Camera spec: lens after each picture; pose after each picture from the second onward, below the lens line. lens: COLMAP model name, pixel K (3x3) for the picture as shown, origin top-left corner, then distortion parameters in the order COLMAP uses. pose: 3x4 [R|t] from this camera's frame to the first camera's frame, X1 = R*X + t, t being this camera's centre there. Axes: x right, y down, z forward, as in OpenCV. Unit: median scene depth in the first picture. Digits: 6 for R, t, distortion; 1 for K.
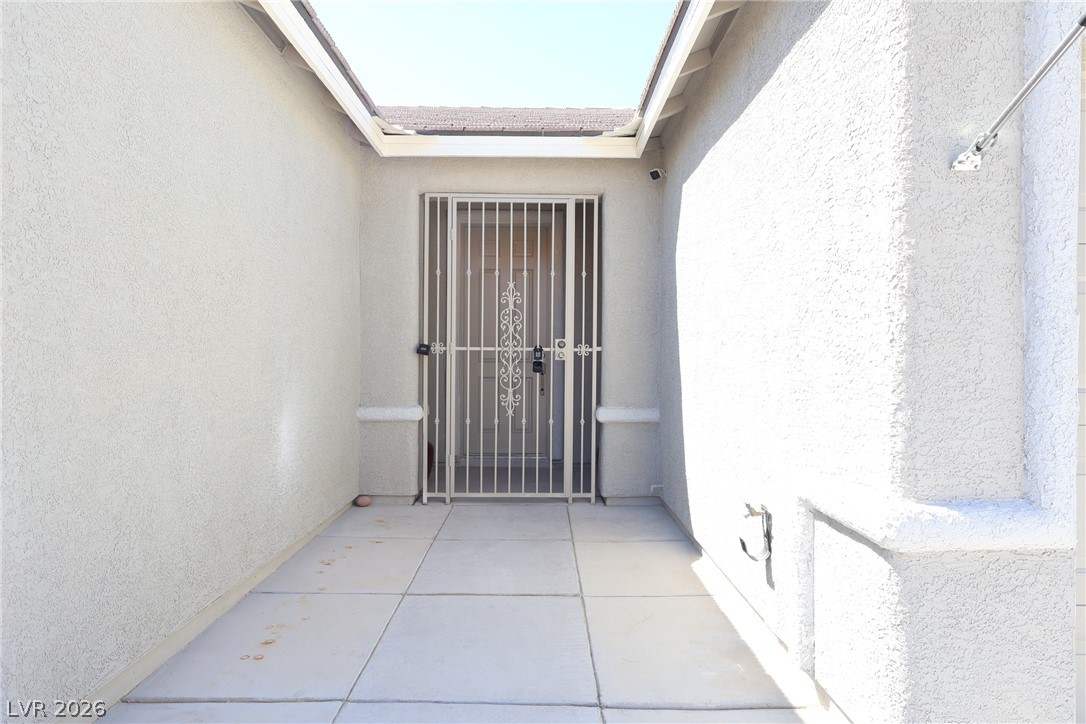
lens RADIAL K [[646.9, 0, 545.4], [0, 646.9, 365.3], [0, 0, 1]] dist [0.004419, 0.000675]
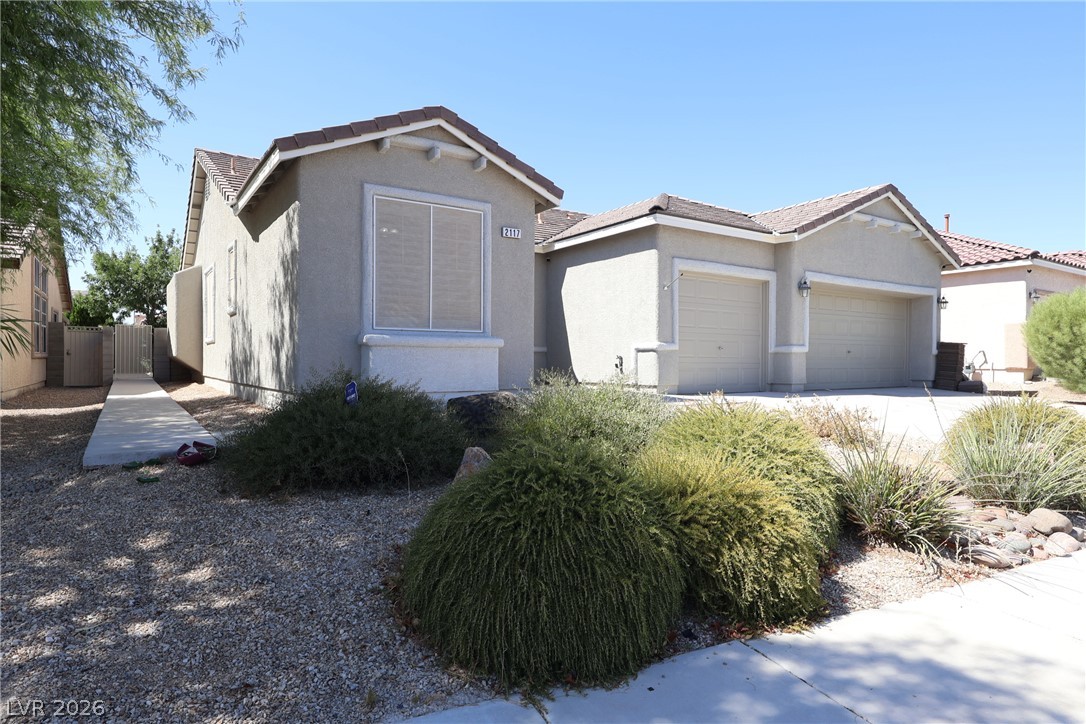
lens RADIAL K [[646.9, 0, 542.4], [0, 646.9, 363.8], [0, 0, 1]] dist [0.004419, 0.000675]
pose [[0.841075, -0.005386, 0.540892, -1.257167], [0.001117, 0.999966, 0.008220, 0.122396], [-0.540917, -0.006309, 0.841052, -1.215853]]
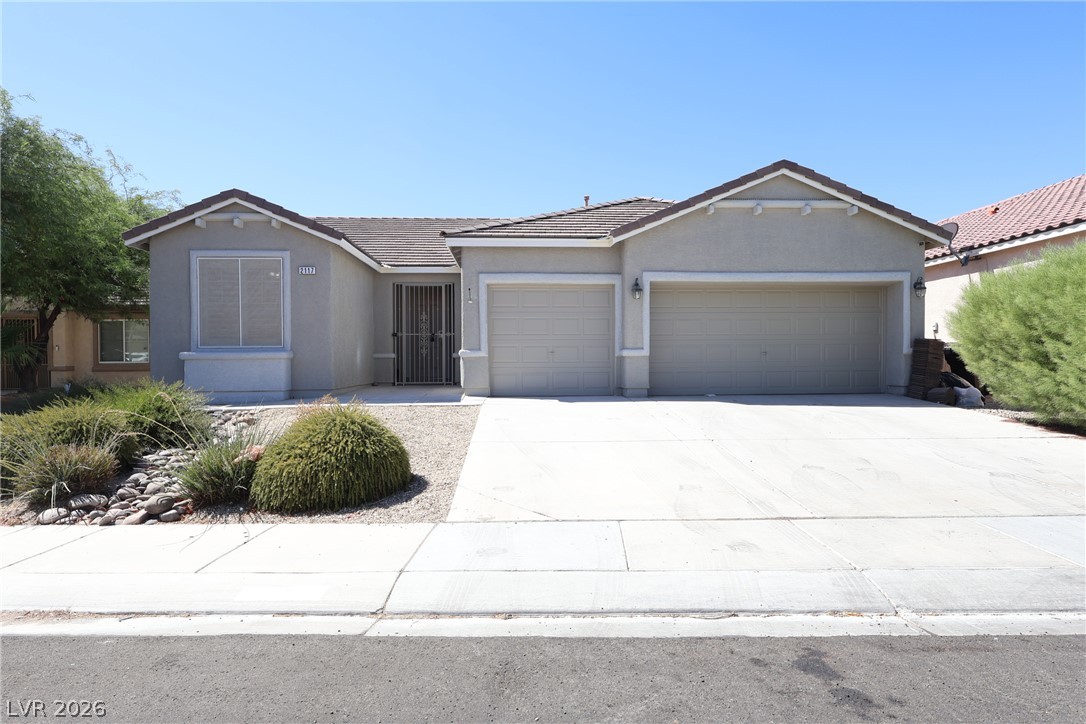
lens RADIAL K [[626.7, 0, 540.4], [0, 626.7, 360.2], [0, 0, 1]] dist [-0.003141, 0.000060]
pose [[0.999508, -0.014247, 0.027958, 0.407518], [0.014554, 0.999836, -0.010818, 0.135855], [-0.027799, 0.011220, 0.999551, -1.941968]]
